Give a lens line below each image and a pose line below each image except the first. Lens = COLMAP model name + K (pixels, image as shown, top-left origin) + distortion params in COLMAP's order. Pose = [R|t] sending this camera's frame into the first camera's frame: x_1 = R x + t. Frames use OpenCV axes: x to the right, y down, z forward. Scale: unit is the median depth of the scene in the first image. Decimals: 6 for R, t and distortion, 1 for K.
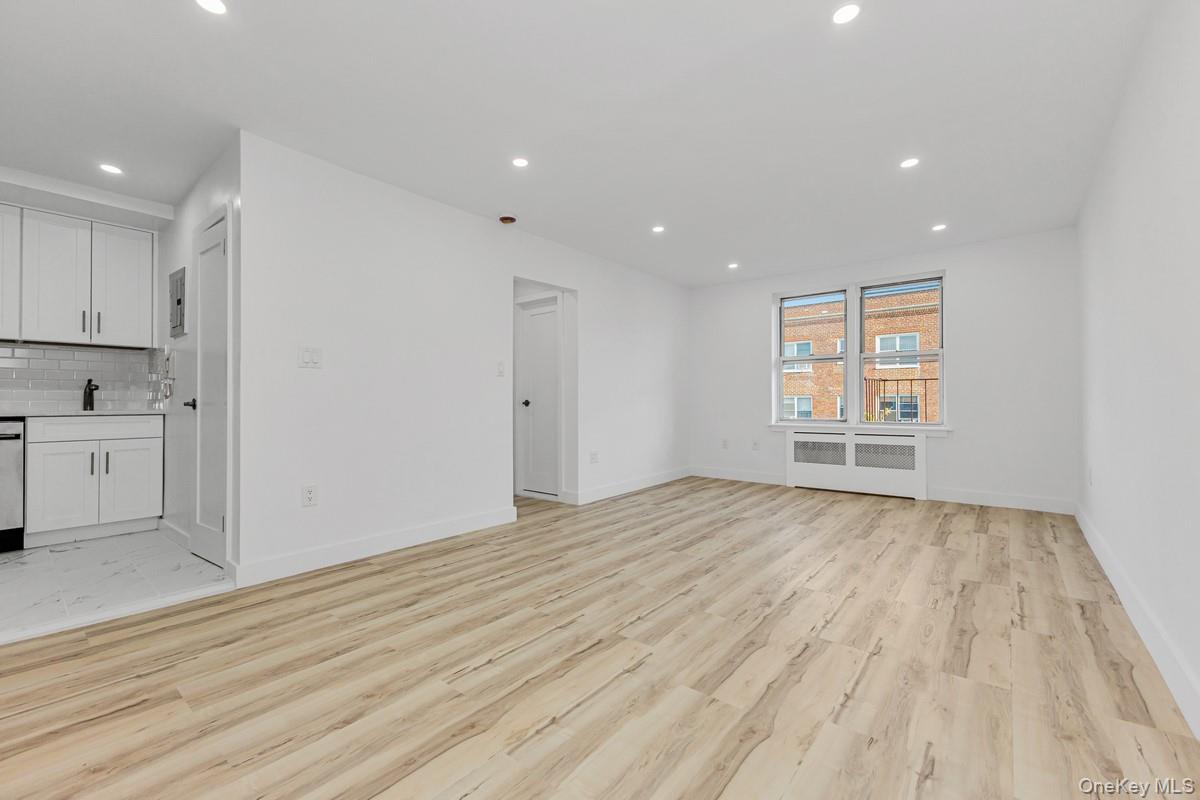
lens RADIAL K [[469.2, 0, 565.5], [0, 469.2, 402.9], [0, 0, 1]] dist [0.000138, -0.000415]
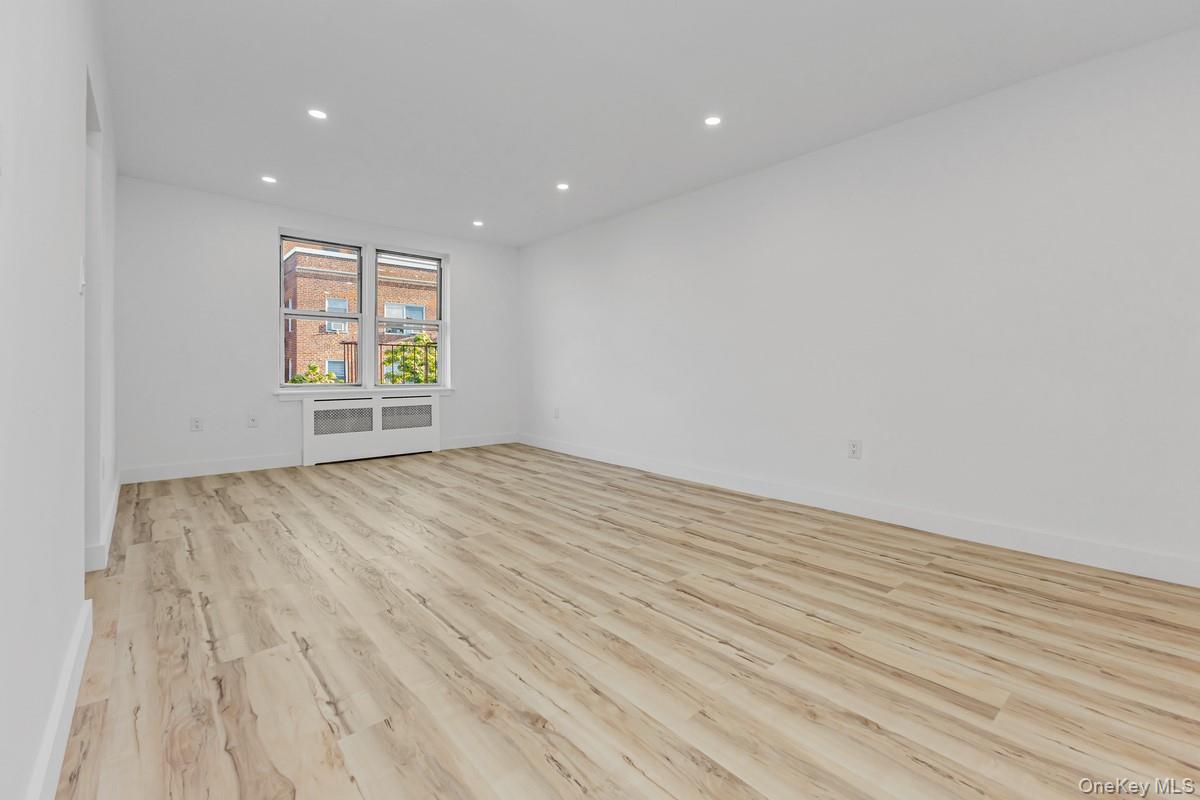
lens RADIAL K [[531.9, 0, 602.8], [0, 531.9, 365.2], [0, 0, 1]] dist [0.011228, -0.000064]
pose [[0.162100, 0.007942, 0.986742, -0.870026], [-0.005201, 0.999961, -0.007194, 0.007007], [-0.986761, -0.003966, 0.162135, 0.743148]]
